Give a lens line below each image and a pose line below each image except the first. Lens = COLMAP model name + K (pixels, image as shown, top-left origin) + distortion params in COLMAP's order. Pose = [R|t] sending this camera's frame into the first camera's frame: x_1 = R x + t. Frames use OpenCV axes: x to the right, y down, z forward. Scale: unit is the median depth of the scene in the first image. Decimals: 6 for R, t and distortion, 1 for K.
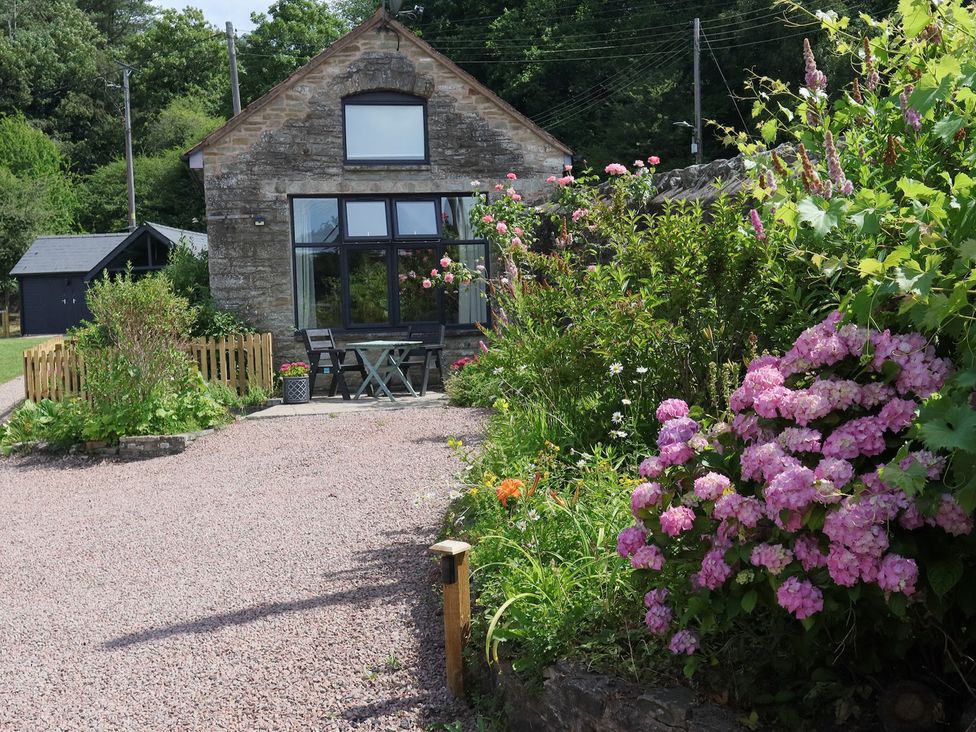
lens RADIAL K [[1087.2, 0, 488.0], [0, 1087.2, 366.0], [0, 0, 1]] dist [-0.003342, 0.017247]
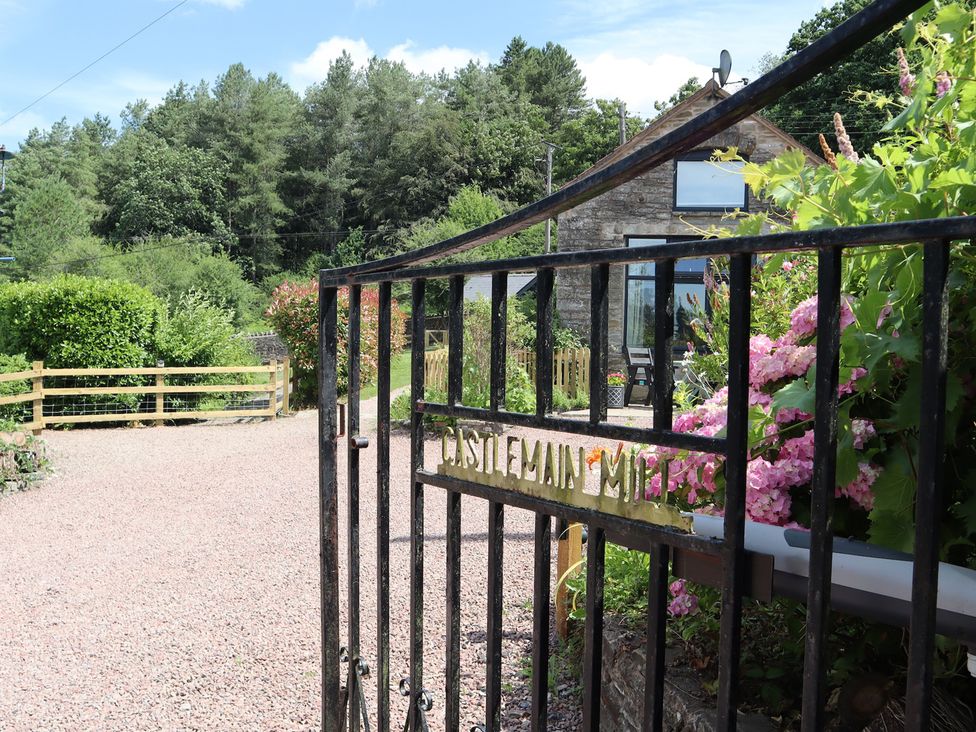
lens RADIAL K [[907.3, 0, 488.0], [0, 907.3, 366.0], [0, 0, 1]] dist [-0.135792, 0.108106]
pose [[0.920968, 0.063804, -0.384378, 0.068969], [-0.075067, 0.997075, -0.014353, 0.011661], [0.382338, 0.042073, 0.923064, 0.031063]]
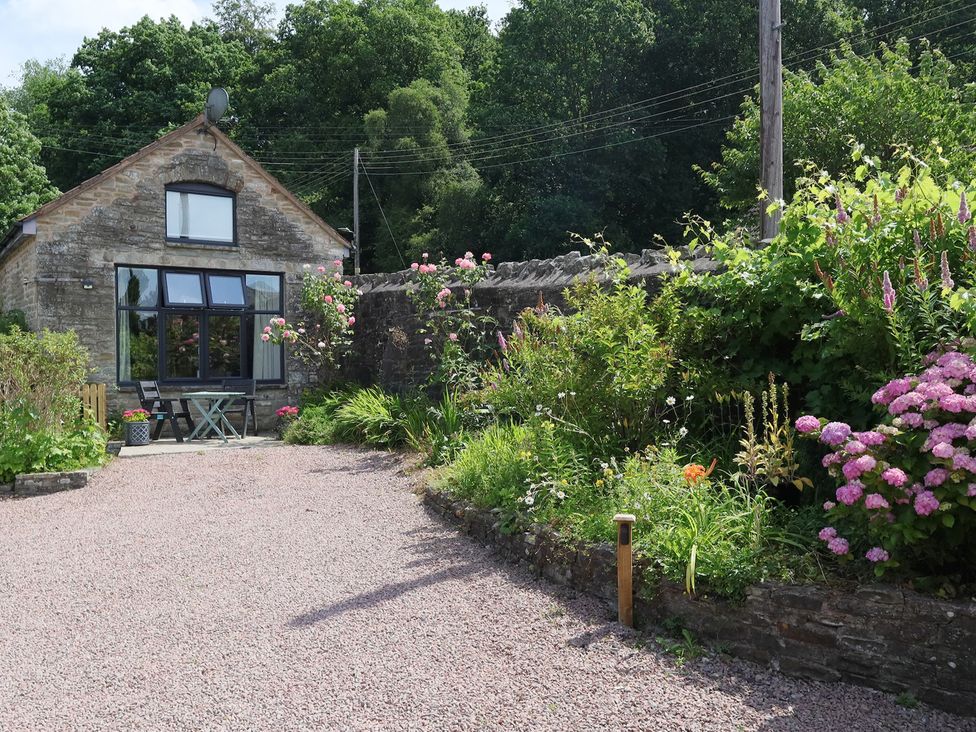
lens RADIAL K [[883.5, 0, 488.0], [0, 883.5, 366.0], [0, 0, 1]] dist [-0.004951, 0.002086]
pose [[0.918241, 0.022441, 0.395386, -0.188686], [0.004307, 0.997768, -0.066633, 0.013258], [-0.395999, 0.062888, 0.916095, 0.002944]]
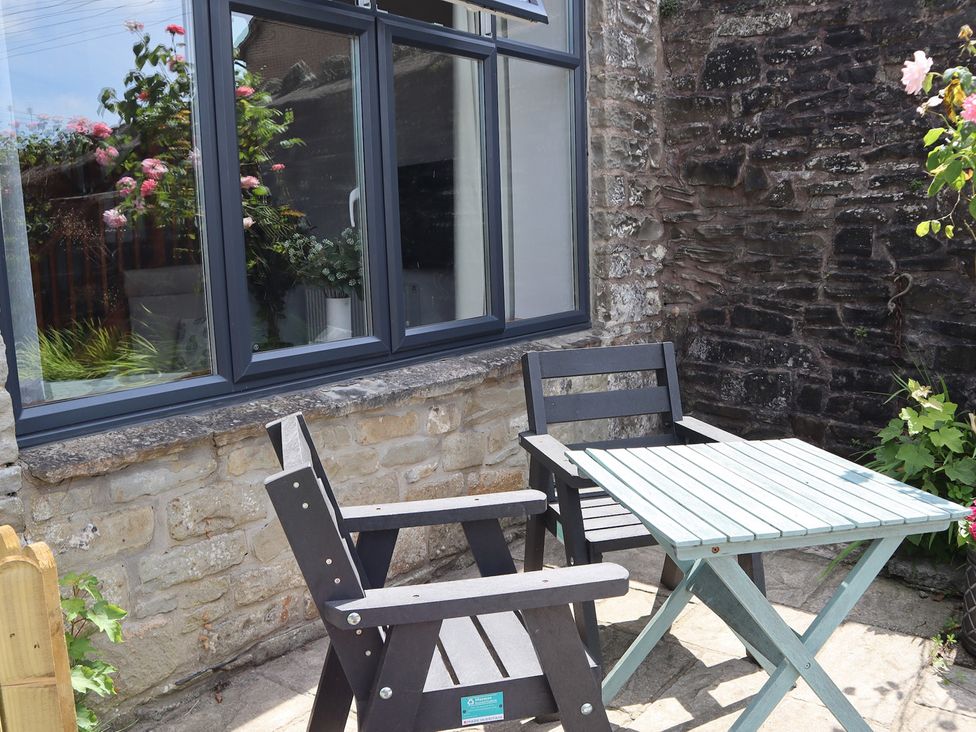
lens RADIAL K [[907.3, 0, 488.0], [0, 907.3, 366.0], [0, 0, 1]] dist [-0.135792, 0.108106]
pose [[0.755647, -0.088952, 0.648911, -0.213280], [0.030451, 0.994435, 0.100855, -0.054764], [-0.654271, -0.056451, 0.754150, 0.853541]]
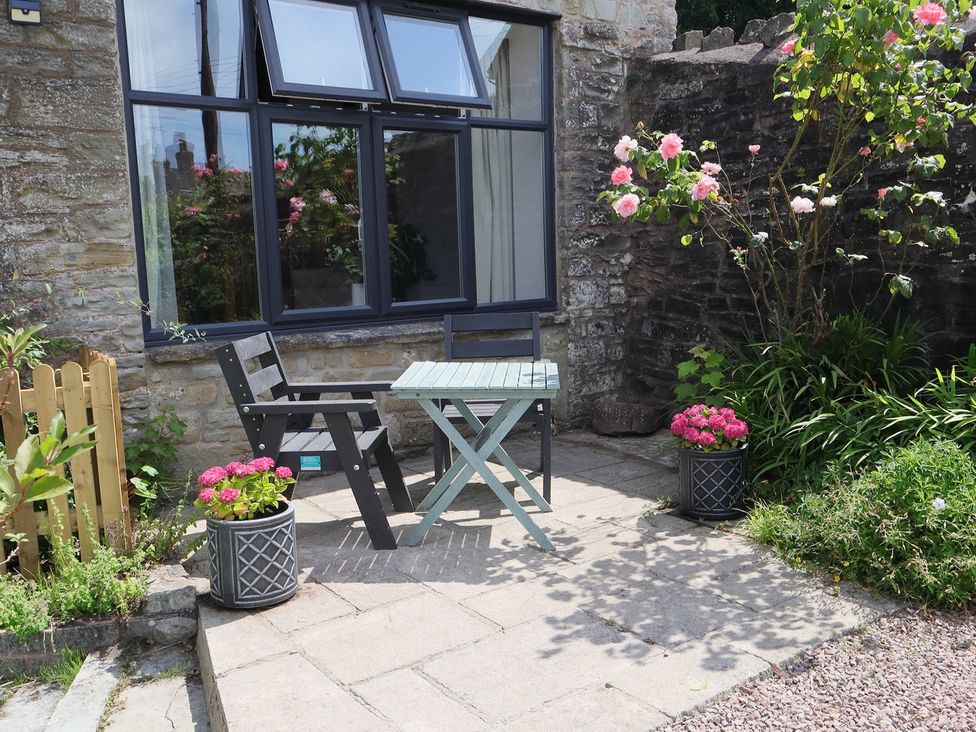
lens RADIAL K [[883.5, 0, 488.0], [0, 883.5, 366.0], [0, 0, 1]] dist [-0.004951, 0.002086]
pose [[0.910942, -0.049494, 0.409554, -0.196501], [0.018111, 0.996618, 0.080156, -0.044283], [-0.412136, -0.065600, 0.908758, 0.689945]]
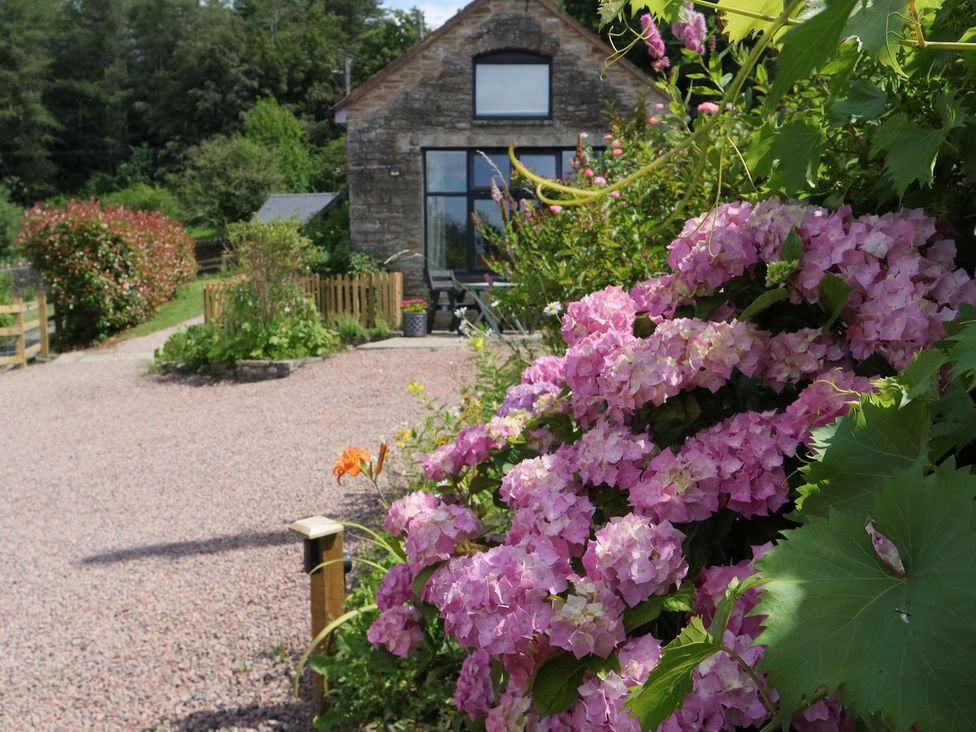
lens RADIAL K [[887.7, 0, 488.0], [0, 887.7, 366.0], [0, 0, 1]] dist [-0.012543, 0.017190]
pose [[0.982366, 0.046979, -0.180968, 0.055528], [-0.035666, 0.997230, 0.065272, 0.002127], [0.183534, -0.057666, 0.981321, 0.118883]]
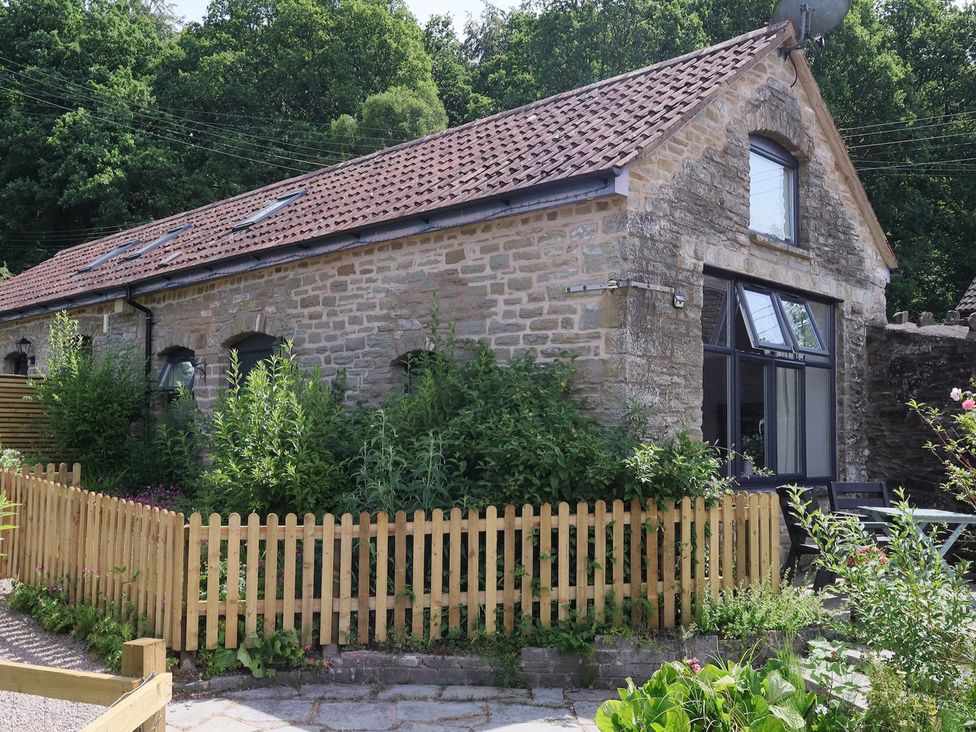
lens RADIAL K [[963.3, 0, 488.0], [0, 963.3, 366.0], [0, 0, 1]] dist [-0.004864, -0.004912]
pose [[0.827882, 0.088896, 0.553813, -0.586186], [-0.020481, 0.991494, -0.128534, -0.026924], [-0.560528, 0.095068, 0.822660, 0.623637]]
